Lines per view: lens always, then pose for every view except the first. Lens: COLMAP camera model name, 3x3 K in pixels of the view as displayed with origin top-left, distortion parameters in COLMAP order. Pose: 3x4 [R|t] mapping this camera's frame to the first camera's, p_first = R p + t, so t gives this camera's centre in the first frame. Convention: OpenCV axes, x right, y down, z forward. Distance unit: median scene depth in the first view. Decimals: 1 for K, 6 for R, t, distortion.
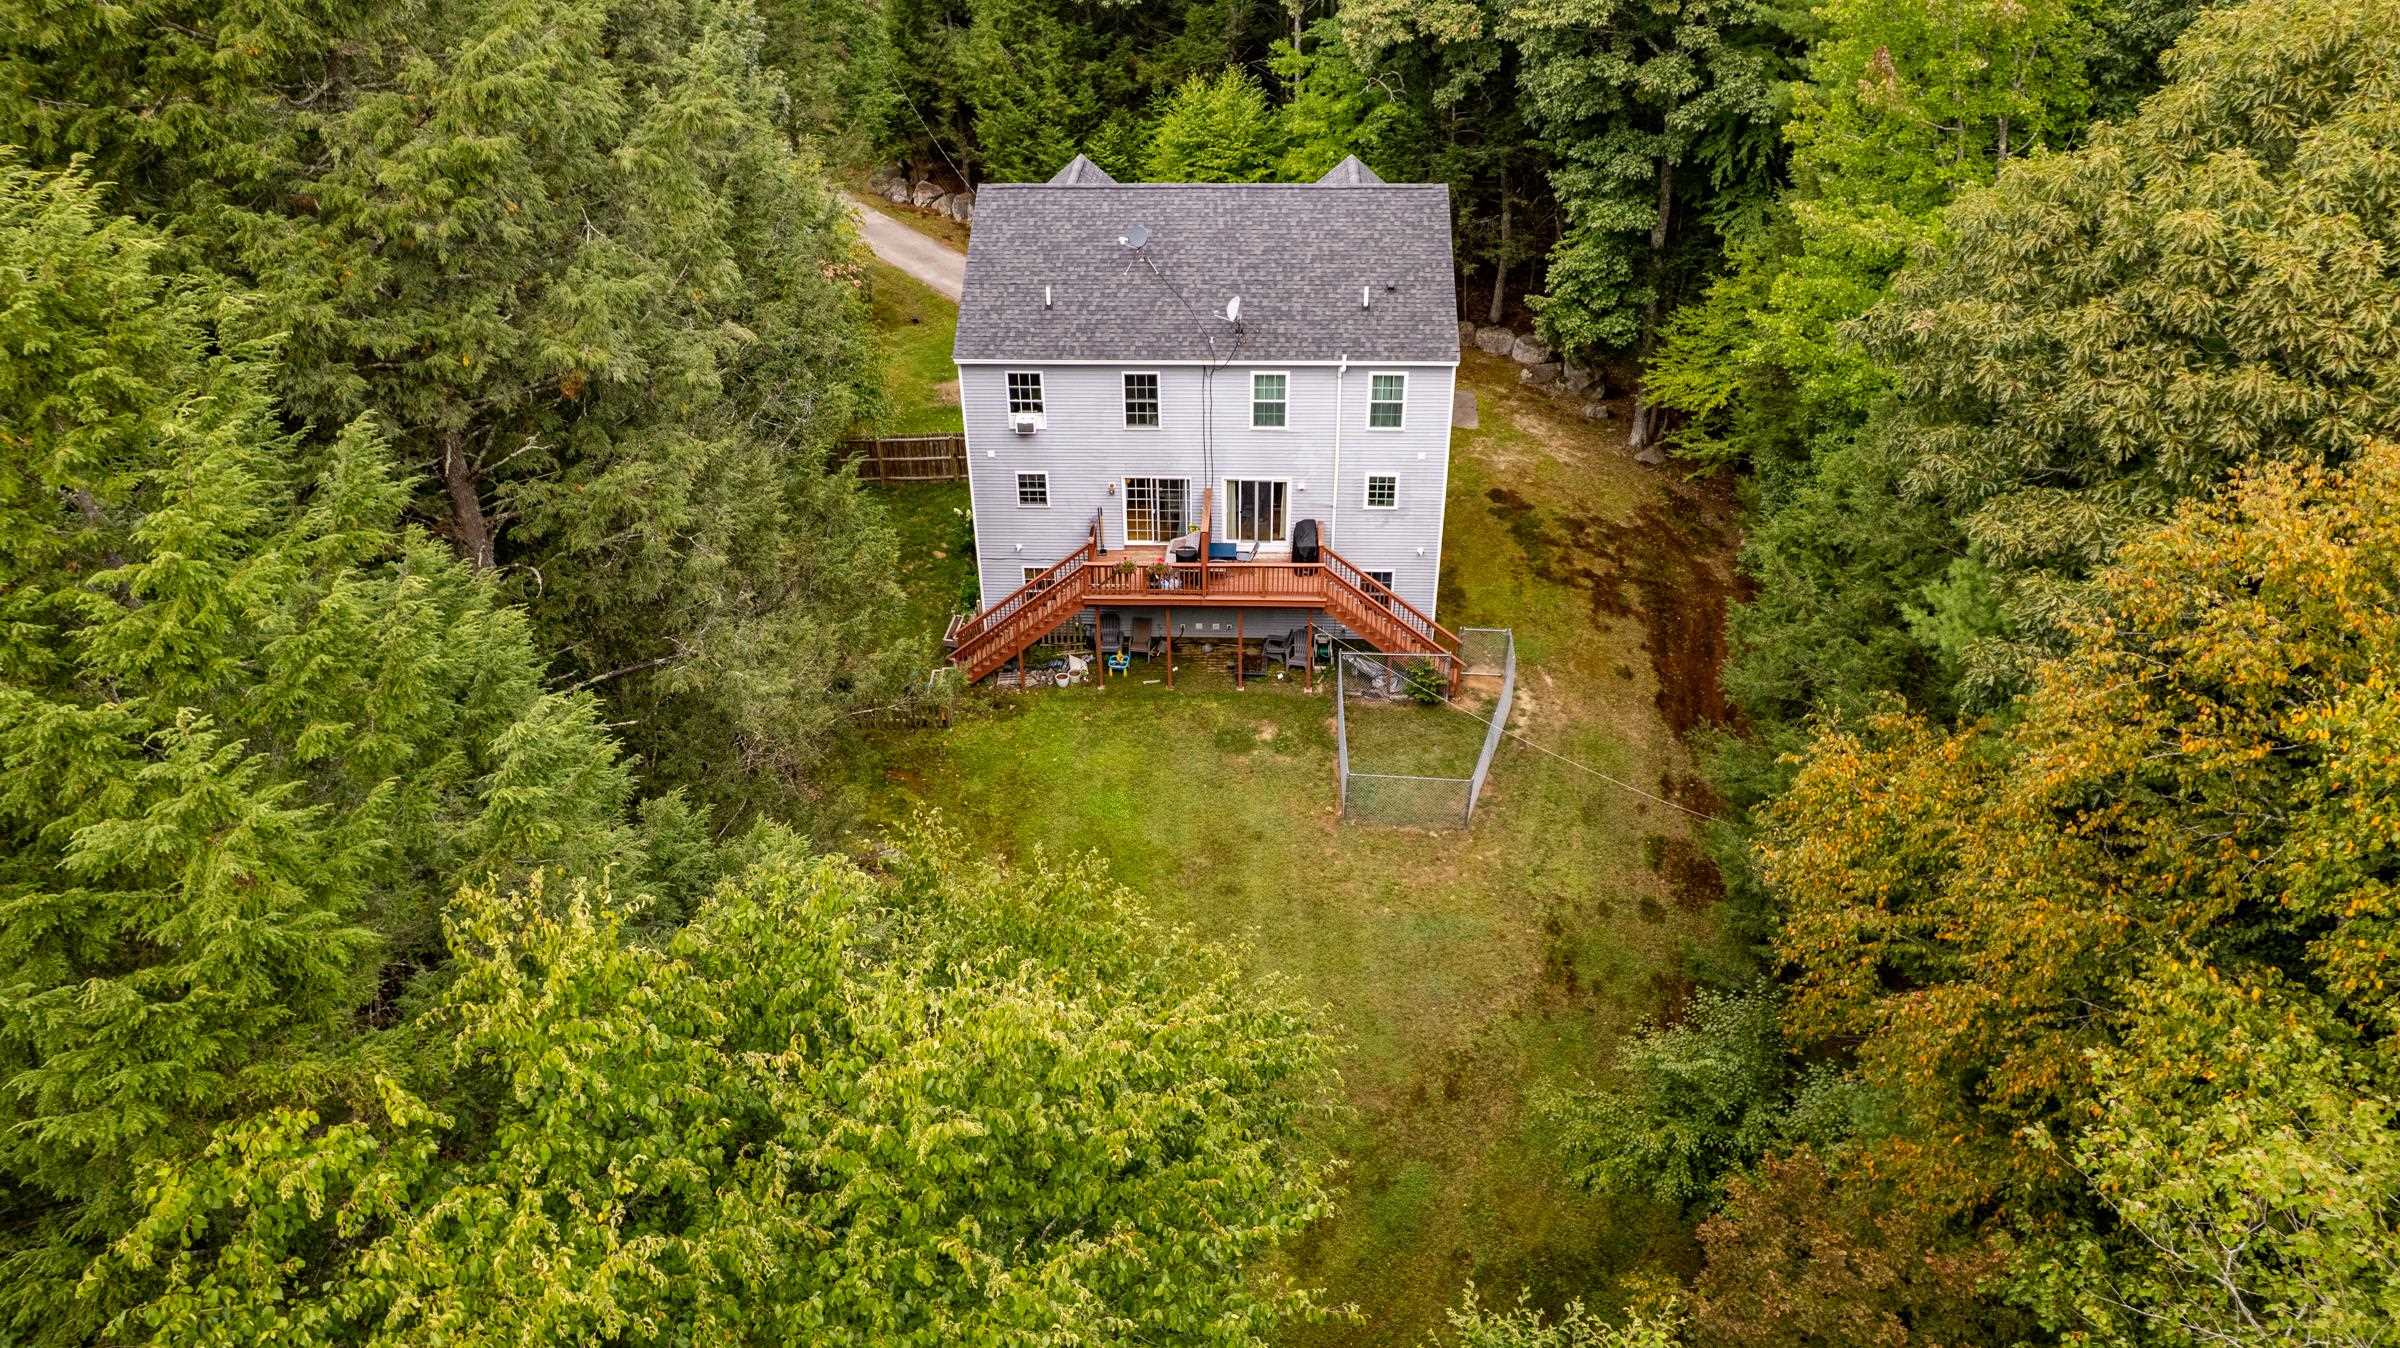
lens RADIAL K [[1545.0, 0, 1204.3], [0, 1545.0, 671.1], [0, 0, 1]] dist [-0.057020, 0.028097]
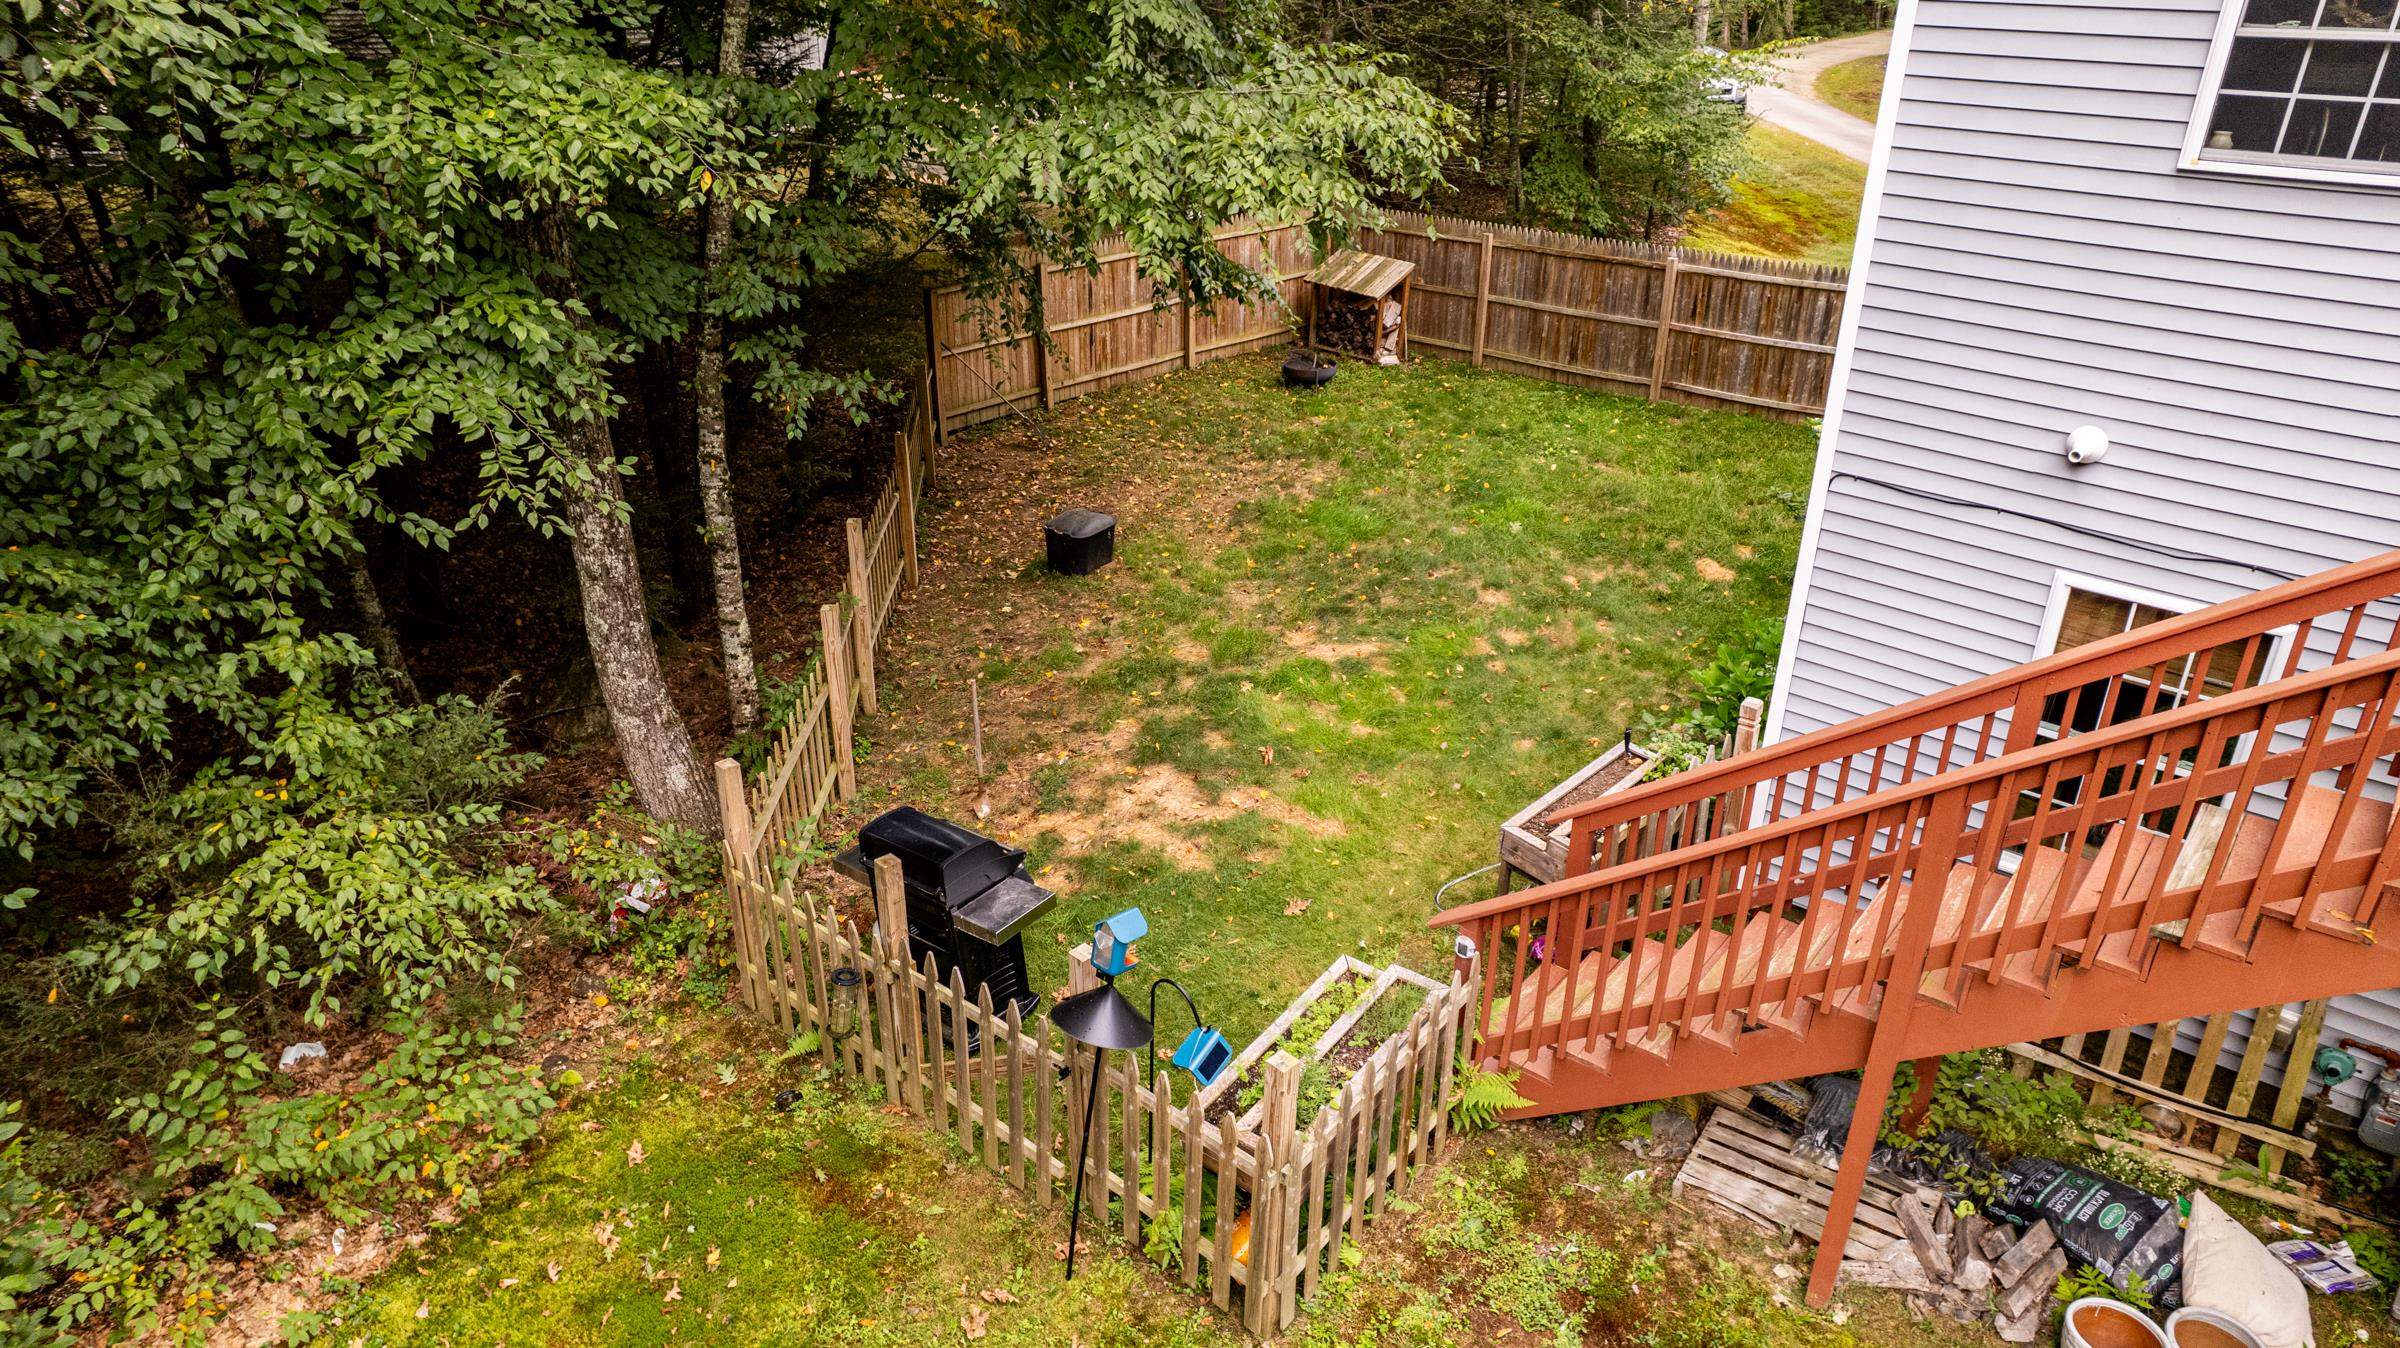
lens RADIAL K [[1545.0, 0, 1197.6], [0, 1545.0, 676.2], [0, 0, 1]] dist [-0.057020, 0.028097]
pose [[0.784695, 0.286990, -0.549446, -0.101193], [-0.344763, 0.938688, -0.002074, -0.023872], [0.515163, 0.191056, 0.835526, 0.837868]]
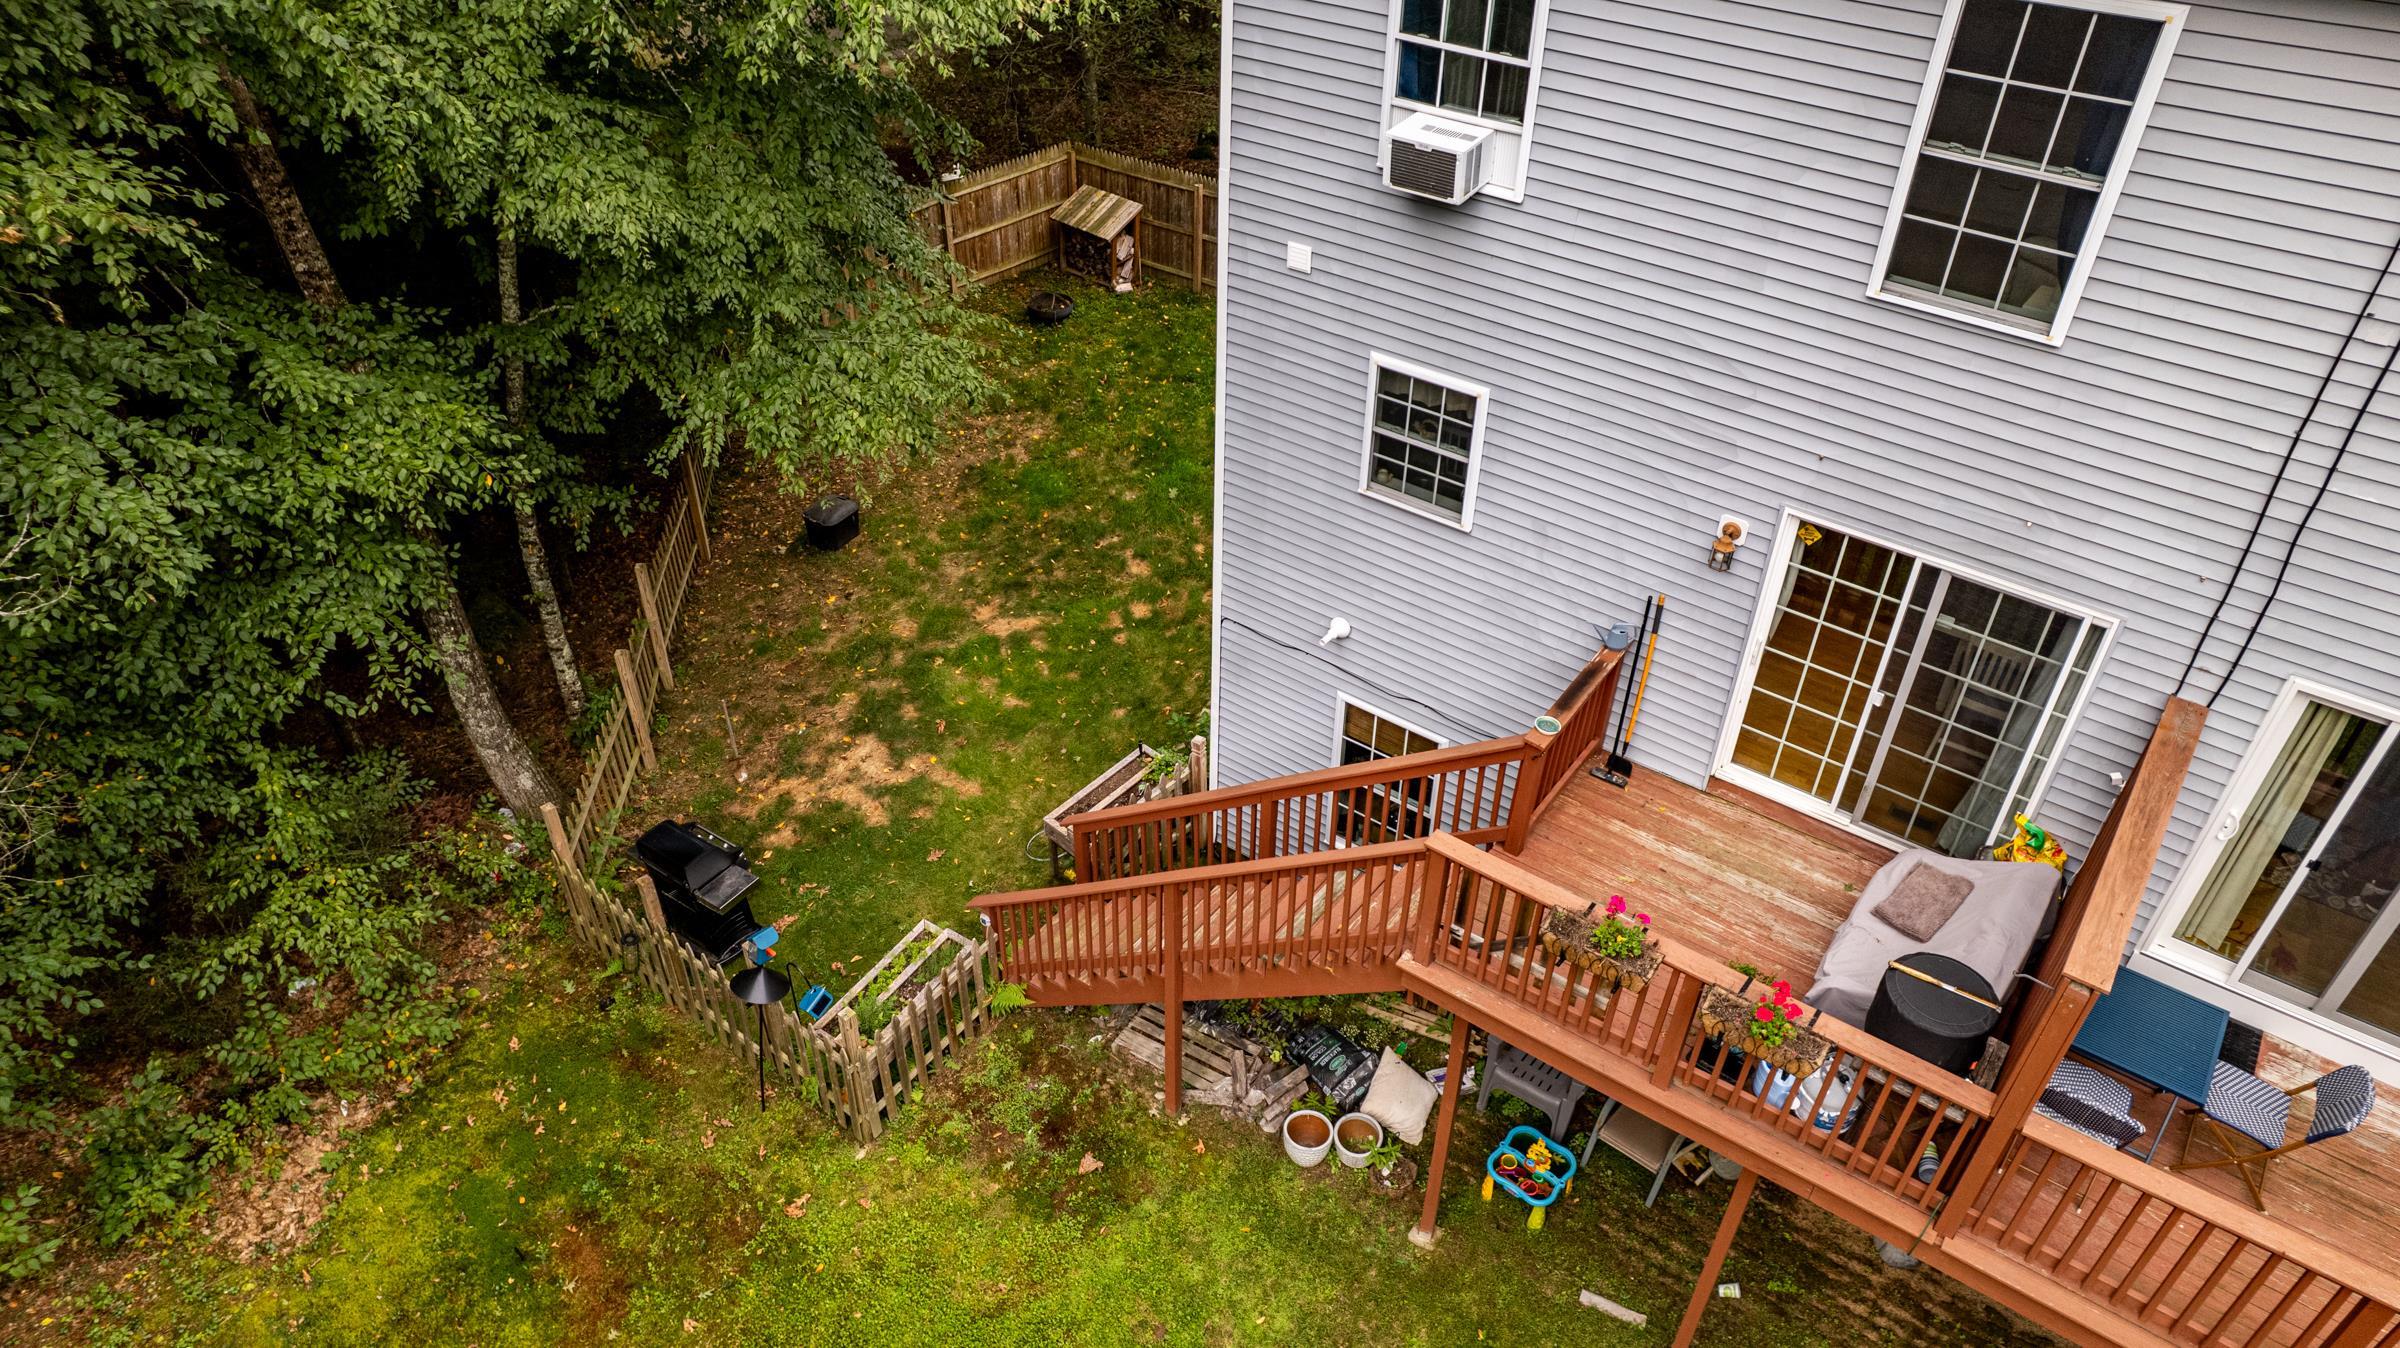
lens RADIAL K [[1545.0, 0, 1200.9], [0, 1545.0, 678.3], [0, 0, 1]] dist [-0.057020, 0.028097]
pose [[0.818201, 0.367161, -0.442425, -0.016321], [-0.323945, 0.930155, 0.172831, -0.113276], [0.474980, 0.001911, 0.879994, 0.762246]]
